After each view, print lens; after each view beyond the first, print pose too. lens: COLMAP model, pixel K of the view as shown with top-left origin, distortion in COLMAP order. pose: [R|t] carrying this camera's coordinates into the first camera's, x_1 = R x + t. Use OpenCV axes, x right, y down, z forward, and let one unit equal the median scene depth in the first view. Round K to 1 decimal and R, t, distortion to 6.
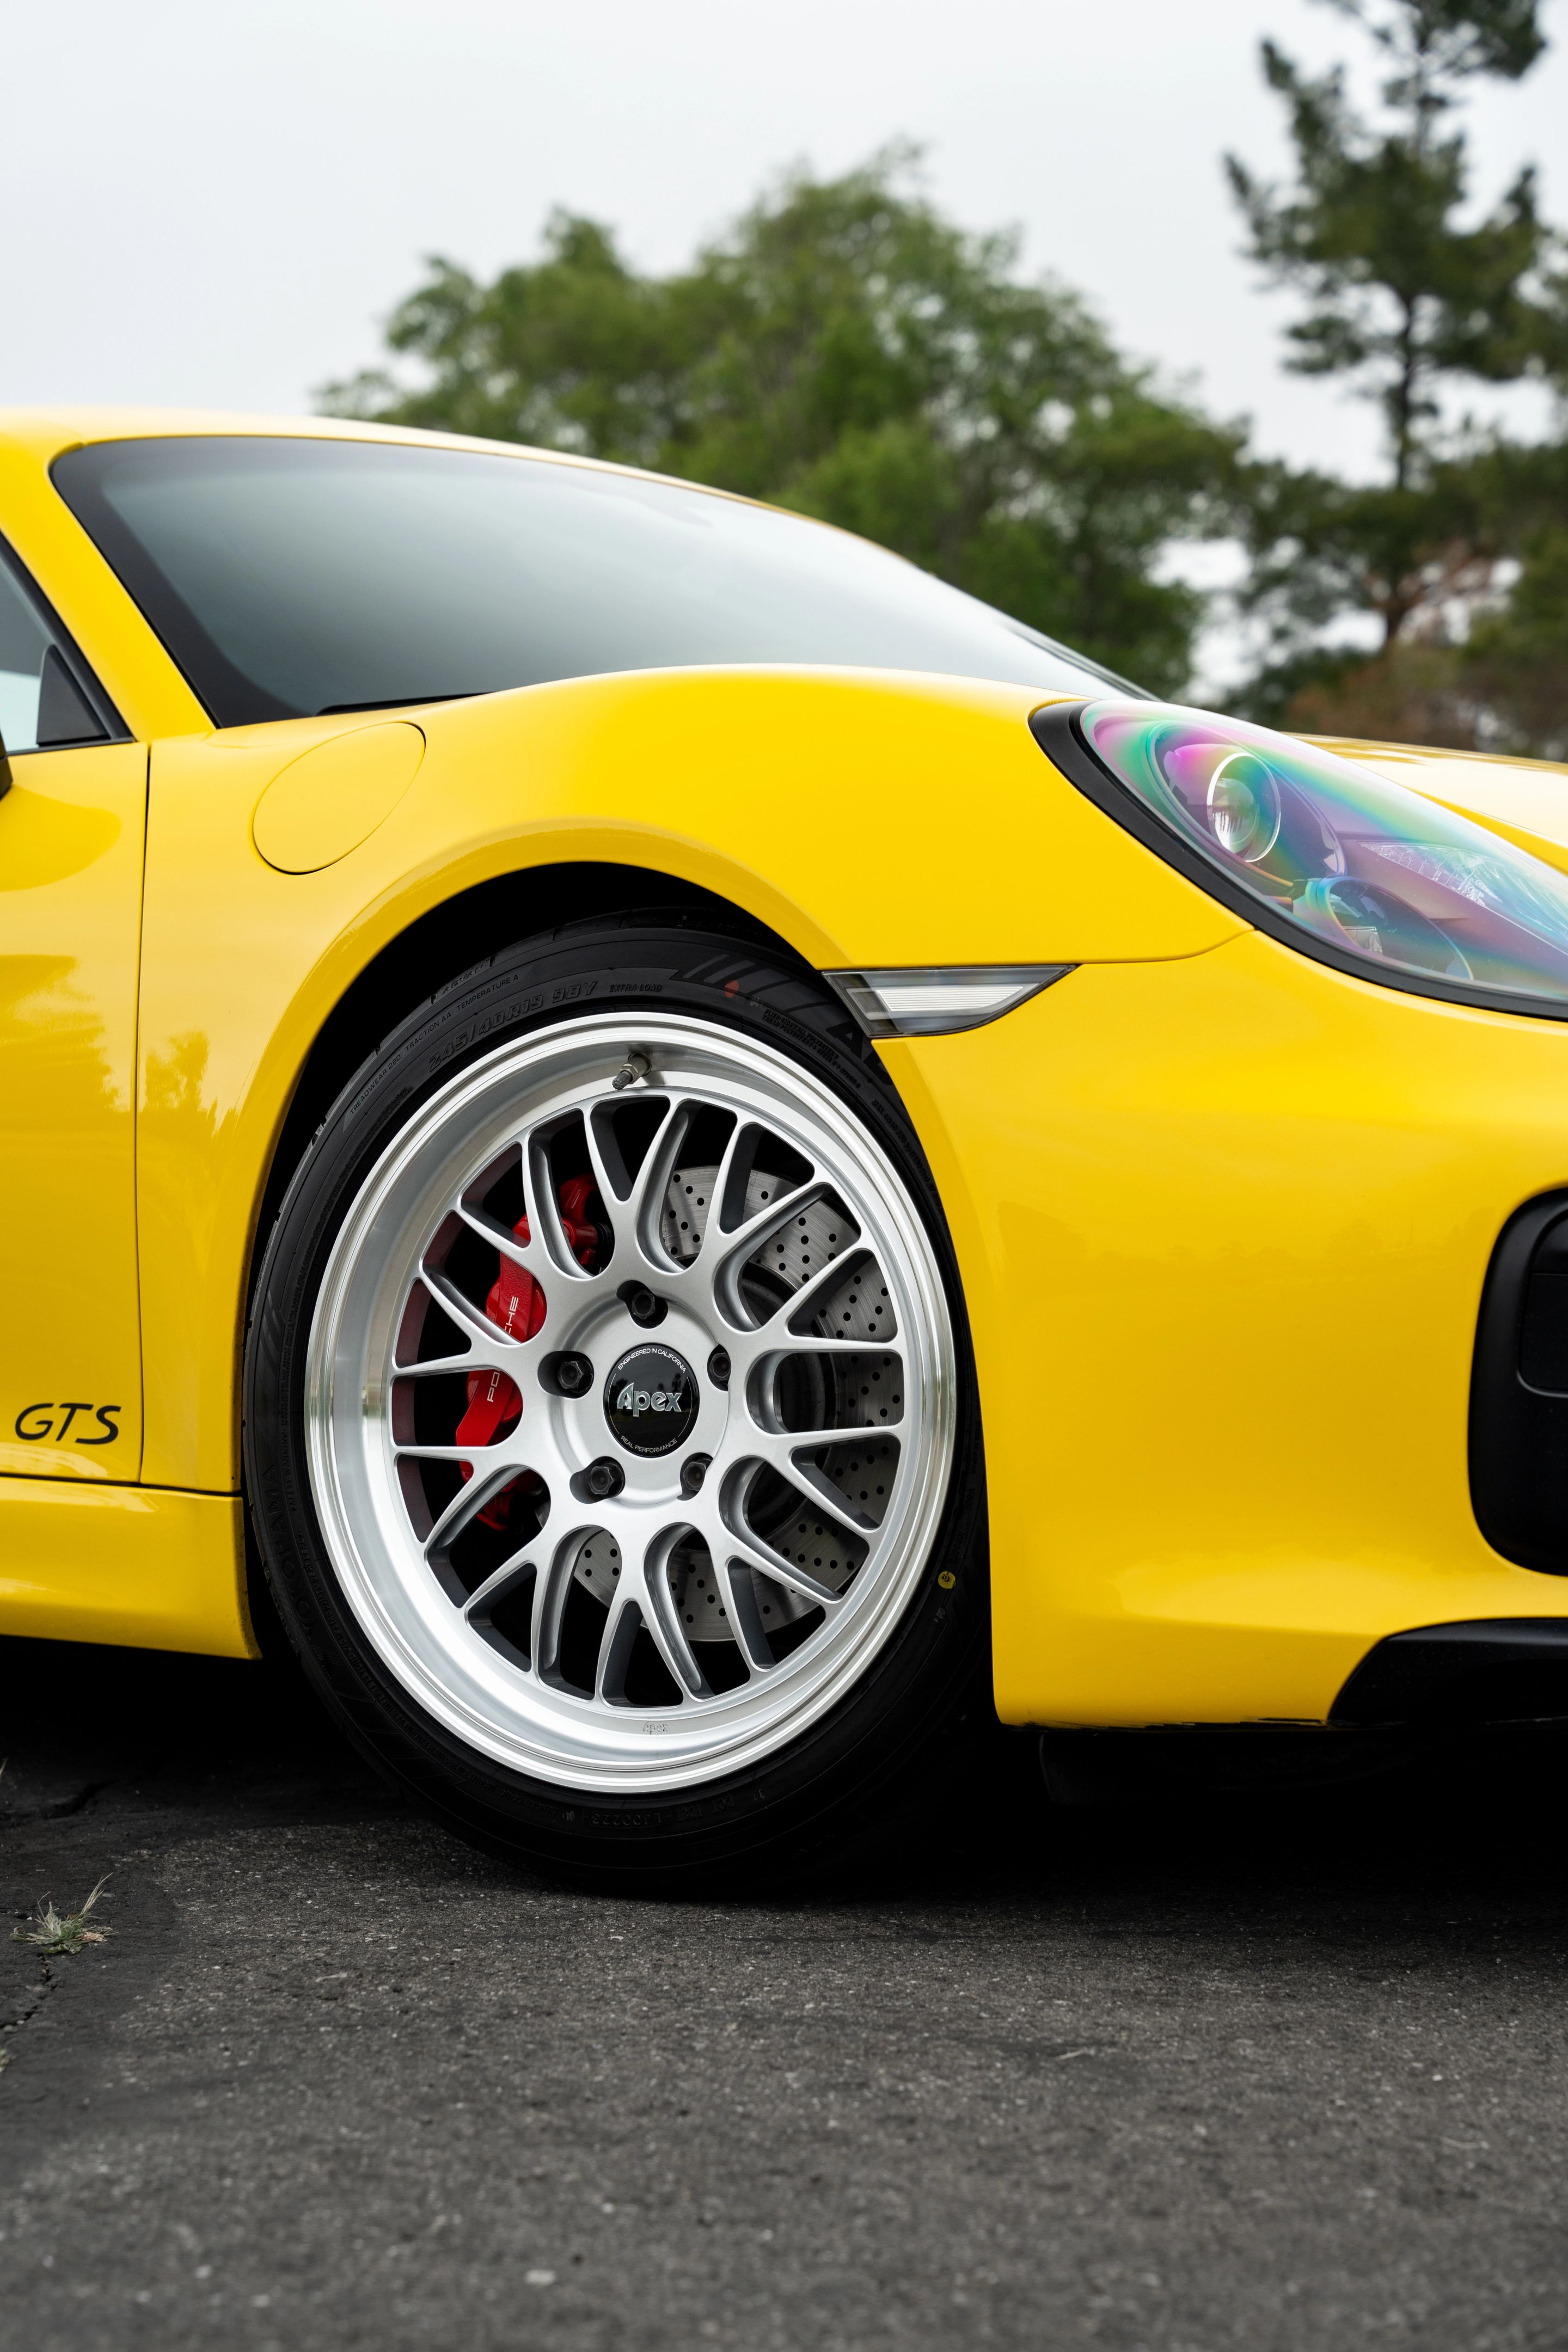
lens RADIAL K [[4388.3, 0, 774.1], [0, 4388.3, 1186.8], [0, 0, 1]] dist [0.223671, 0.782163]
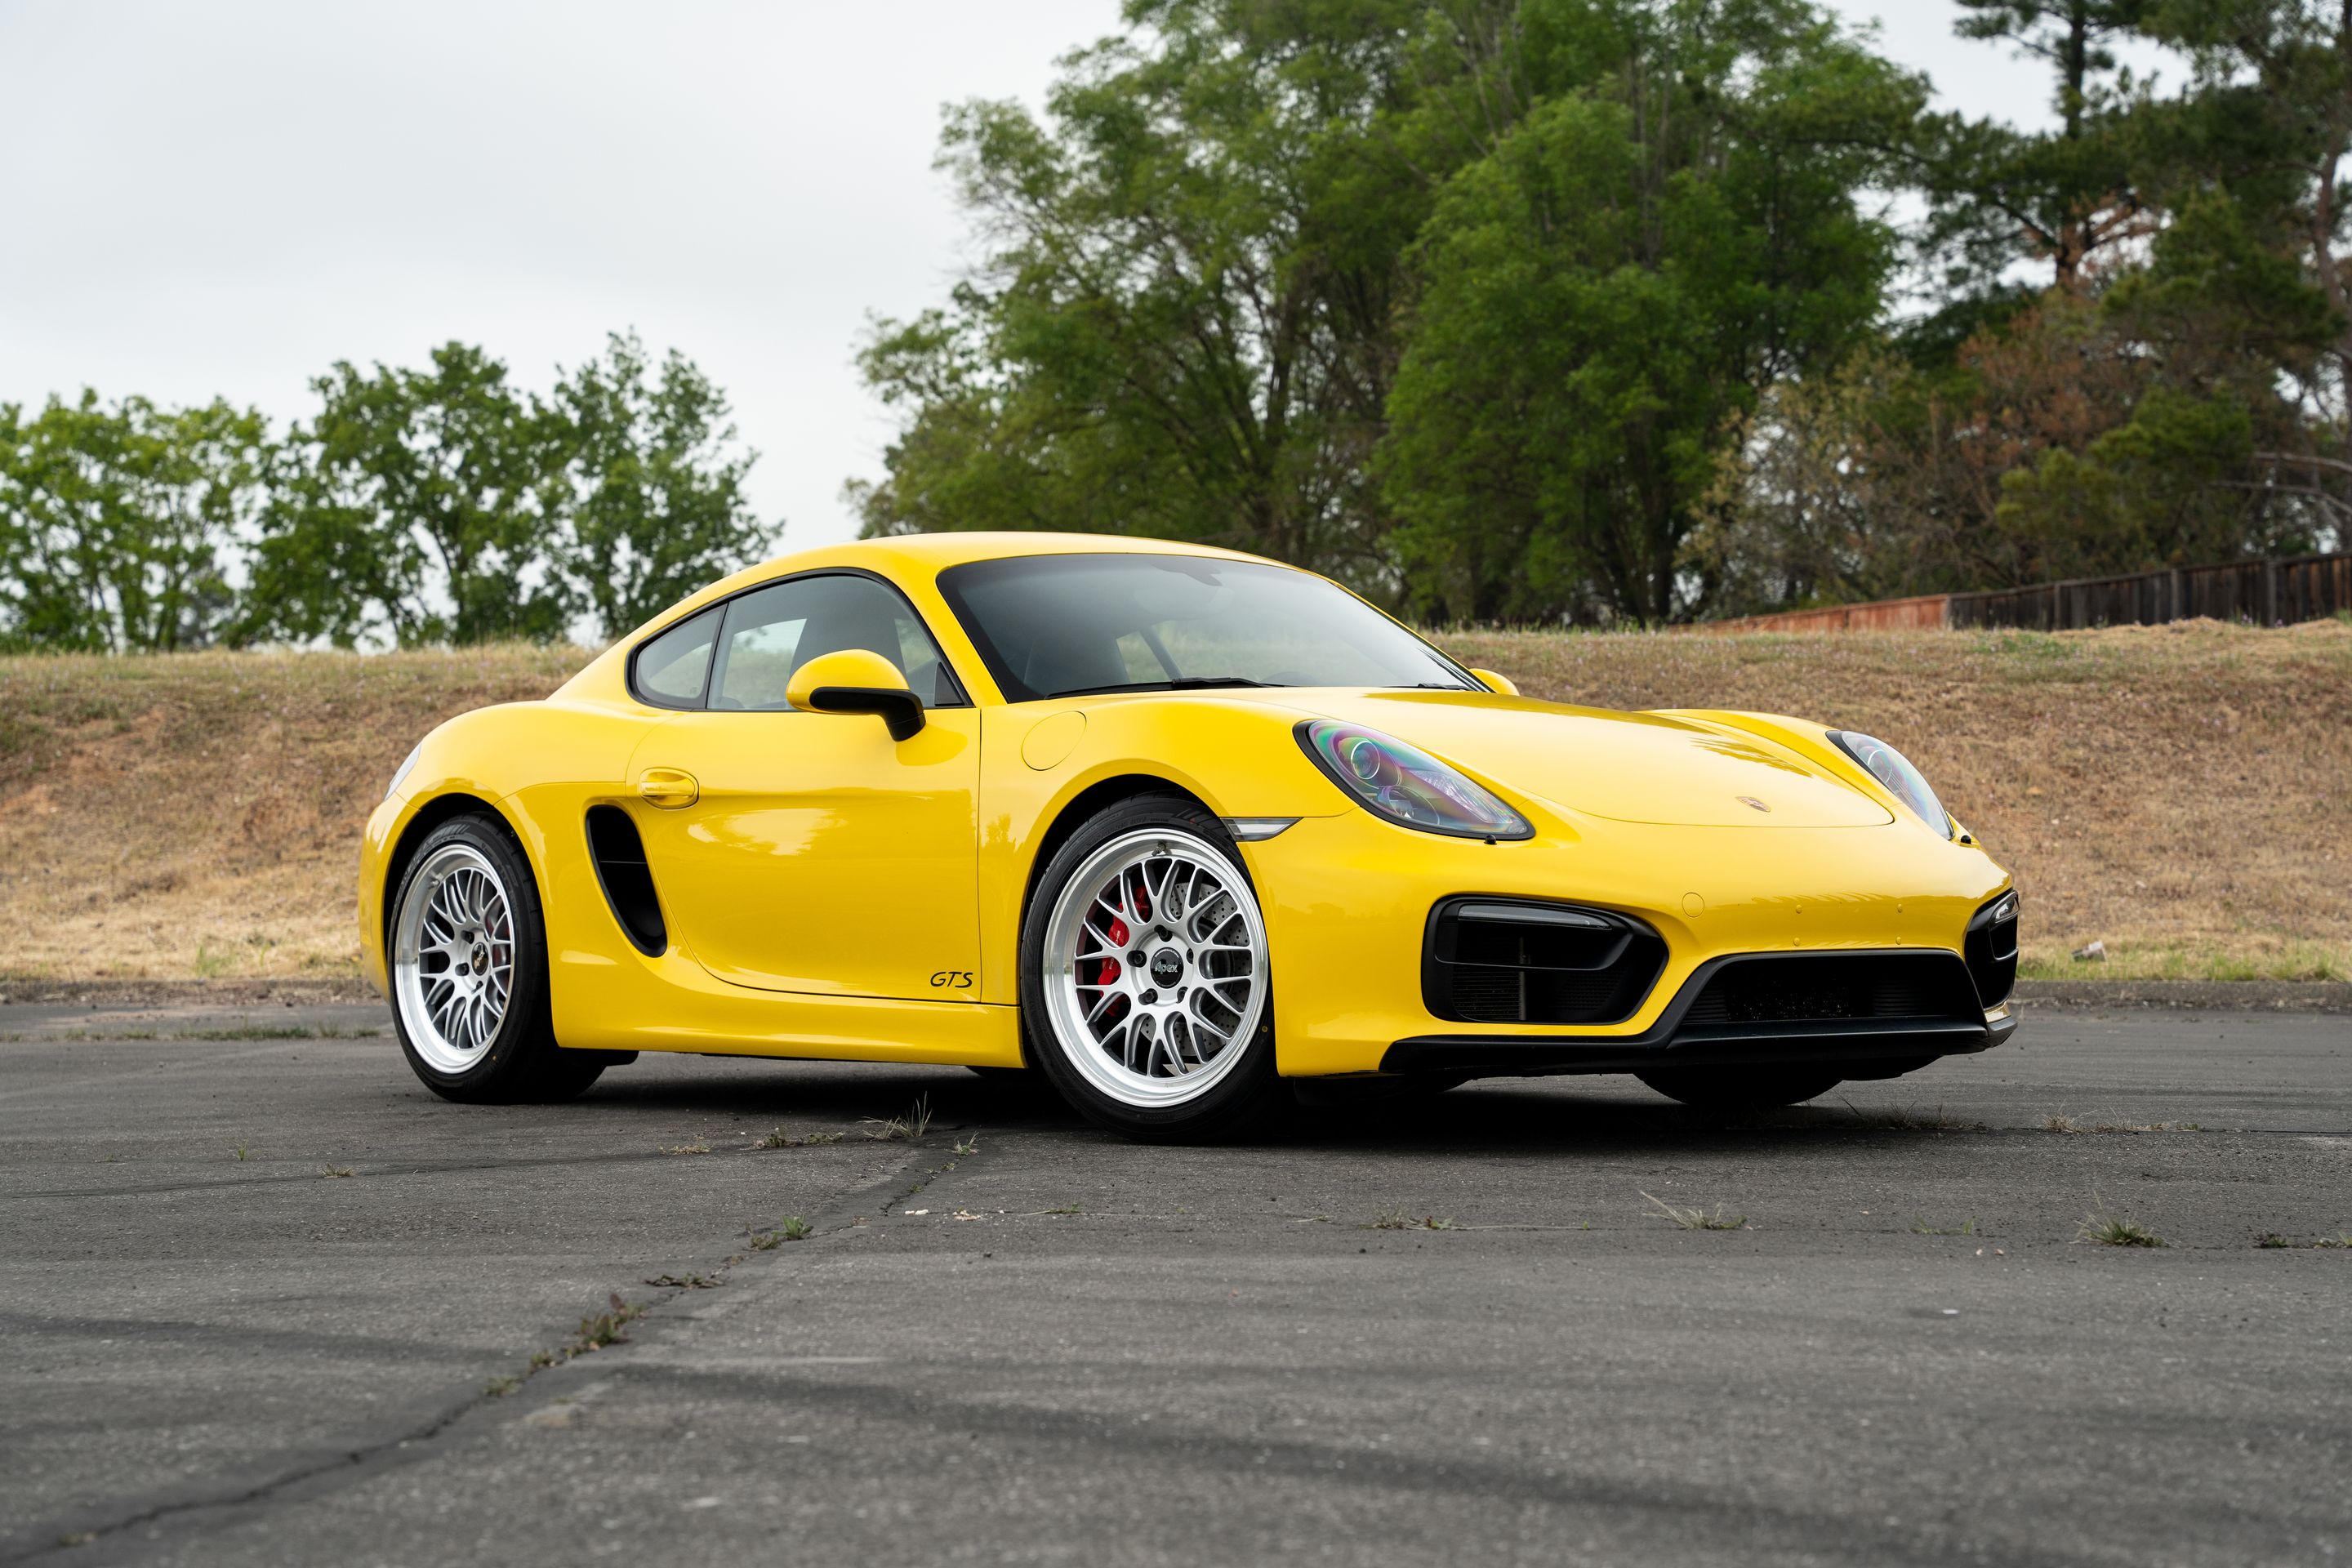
lens RADIAL K [[4925.4, 0, 1190.8], [0, 4925.4, 784.5], [0, 0, 1]] dist [0.272777, 1.352588]
pose [[0.996795, -0.009041, -0.079486, 0.233343], [0.009350, 0.999950, 0.003521, -0.077209], [0.079450, -0.004253, 0.996830, -2.078646]]
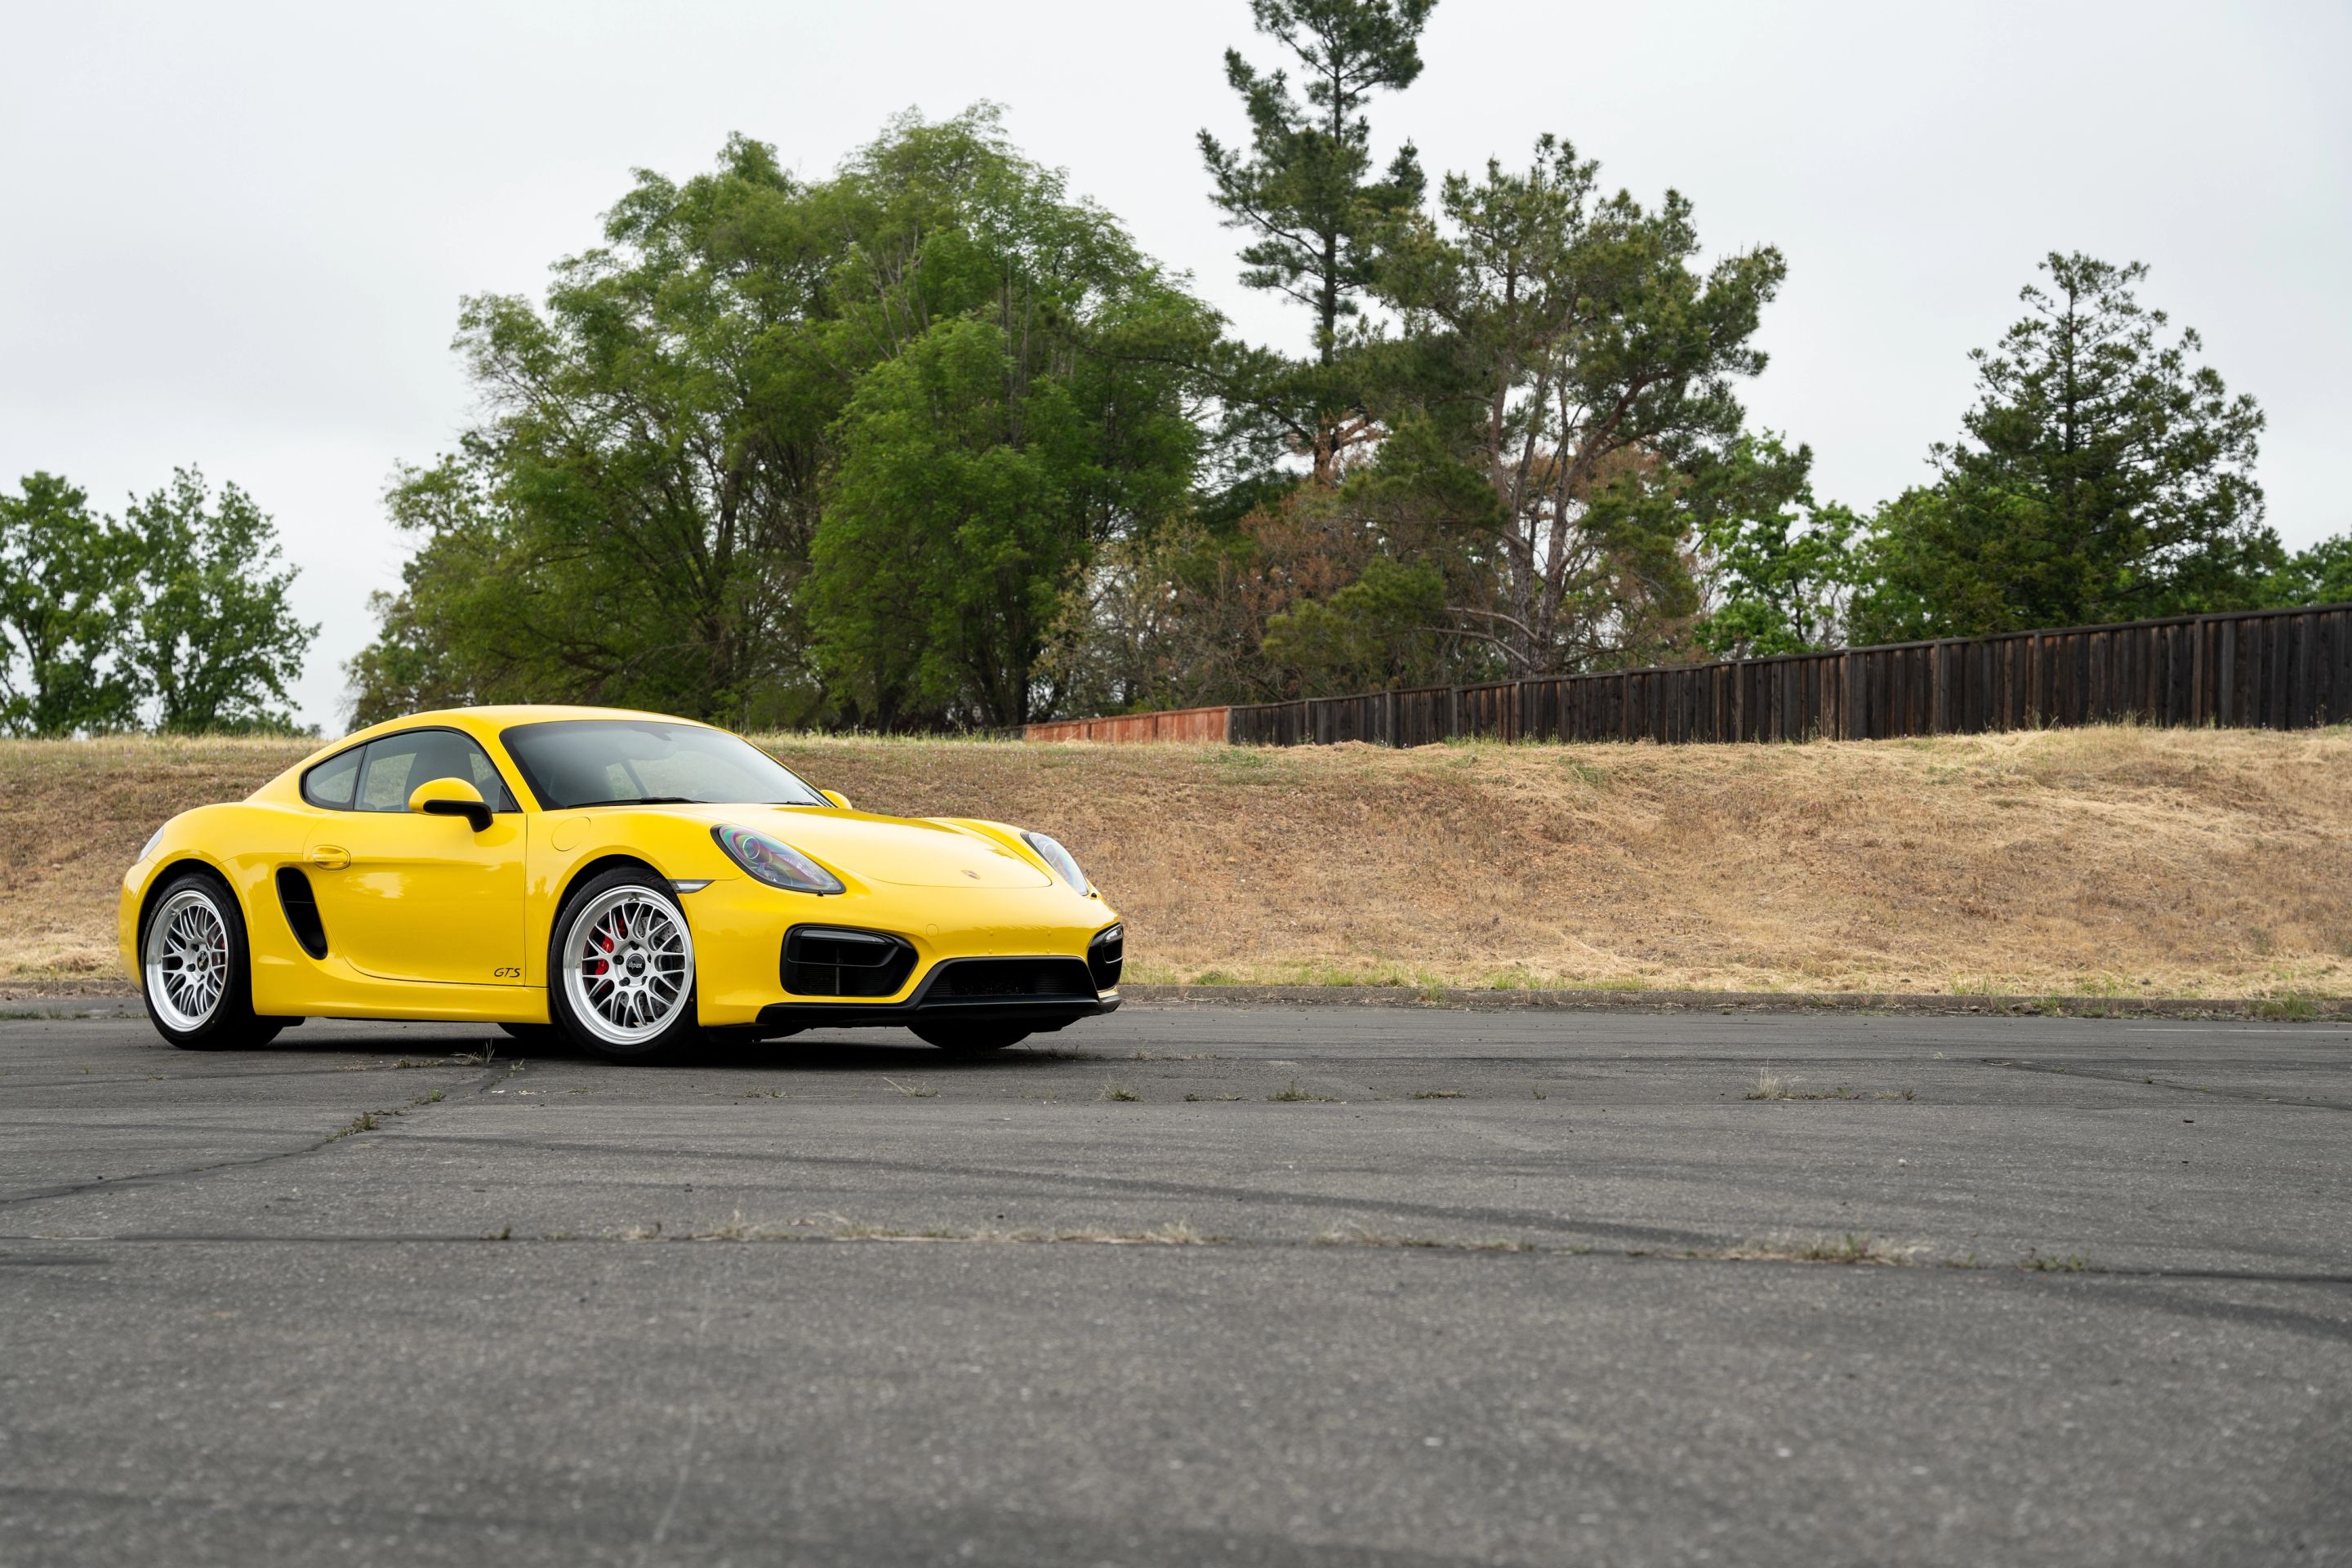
lens RADIAL K [[4388.3, 0, 1230.0], [0, 4388.3, 749.7], [0, 0, 1]] dist [0.223671, 0.782163]
pose [[0.998726, 0.003476, 0.050341, 0.379789], [-0.002722, 0.999883, -0.015048, -0.117490], [-0.050387, 0.014892, 0.998619, -3.884273]]
